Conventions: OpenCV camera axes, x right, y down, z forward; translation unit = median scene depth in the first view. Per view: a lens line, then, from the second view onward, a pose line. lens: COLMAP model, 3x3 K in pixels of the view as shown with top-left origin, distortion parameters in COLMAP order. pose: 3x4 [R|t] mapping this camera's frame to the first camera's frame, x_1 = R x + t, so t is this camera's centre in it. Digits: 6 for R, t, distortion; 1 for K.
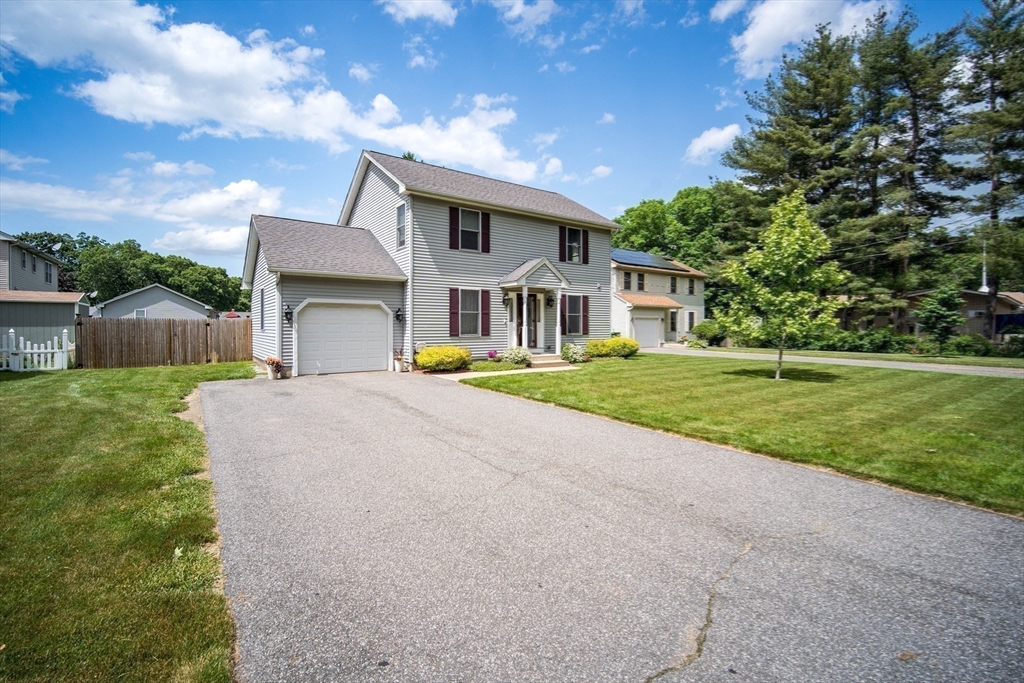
lens RADIAL K [[459.5, 0, 488.4], [0, 459.5, 347.1], [0, 0, 1]] dist [-0.017492, 0.005278]
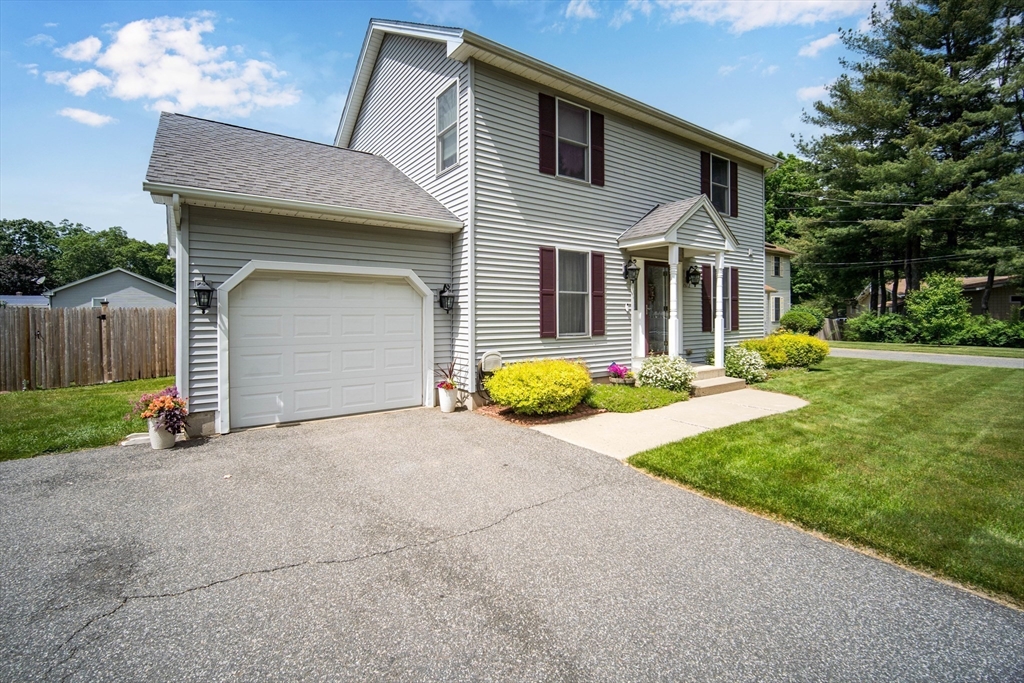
lens RADIAL K [[456.9, 0, 515.2], [0, 456.9, 337.5], [0, 0, 1]] dist [-0.015825, 0.006140]
pose [[0.998610, -0.007454, 0.052175, -0.137079], [0.007293, 0.999968, 0.003278, -0.025205], [-0.052198, -0.002893, 0.998633, 0.462635]]
